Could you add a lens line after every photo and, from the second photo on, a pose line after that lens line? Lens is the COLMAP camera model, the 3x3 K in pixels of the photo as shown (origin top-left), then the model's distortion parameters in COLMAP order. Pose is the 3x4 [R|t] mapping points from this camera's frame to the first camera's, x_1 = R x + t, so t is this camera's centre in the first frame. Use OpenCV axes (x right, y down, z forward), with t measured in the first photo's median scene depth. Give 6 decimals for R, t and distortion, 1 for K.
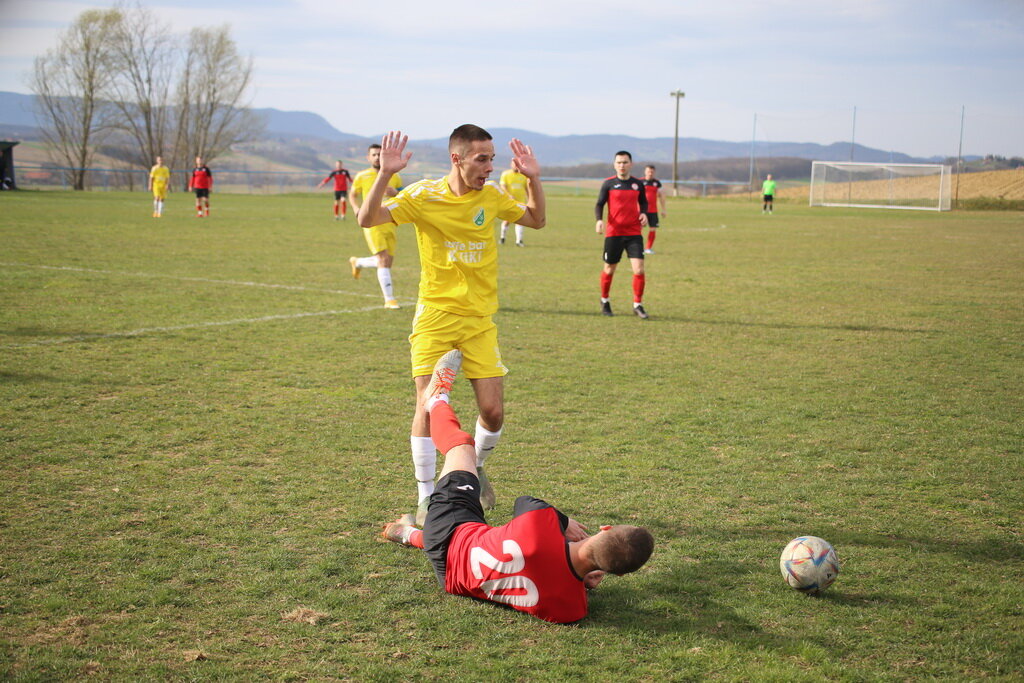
lens RADIAL K [[2378.0, 0, 511.9], [0, 2378.0, 345.9], [0, 0, 1]] dist [0.092180, 0.000000]
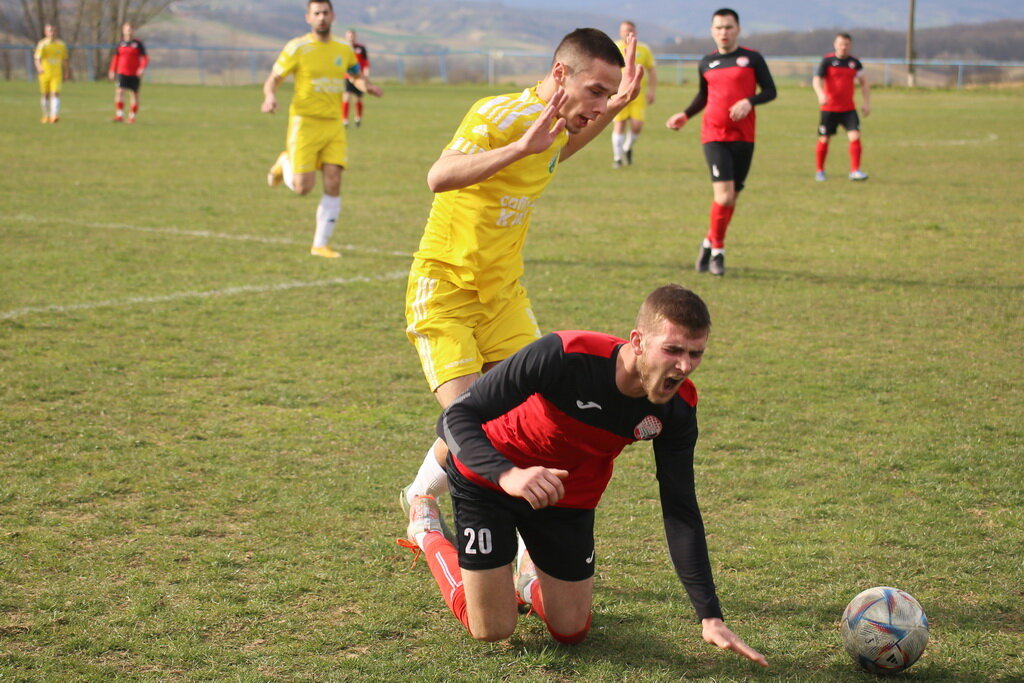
lens RADIAL K [[2378.0, 0, 509.3], [0, 2378.0, 334.5], [0, 0, 1]] dist [0.092180, 0.000000]
pose [[0.999476, 0.001124, -0.032352, -0.012479], [0.000358, 0.998951, 0.045785, -0.028339], [0.032370, -0.045772, 0.998427, 0.399131]]
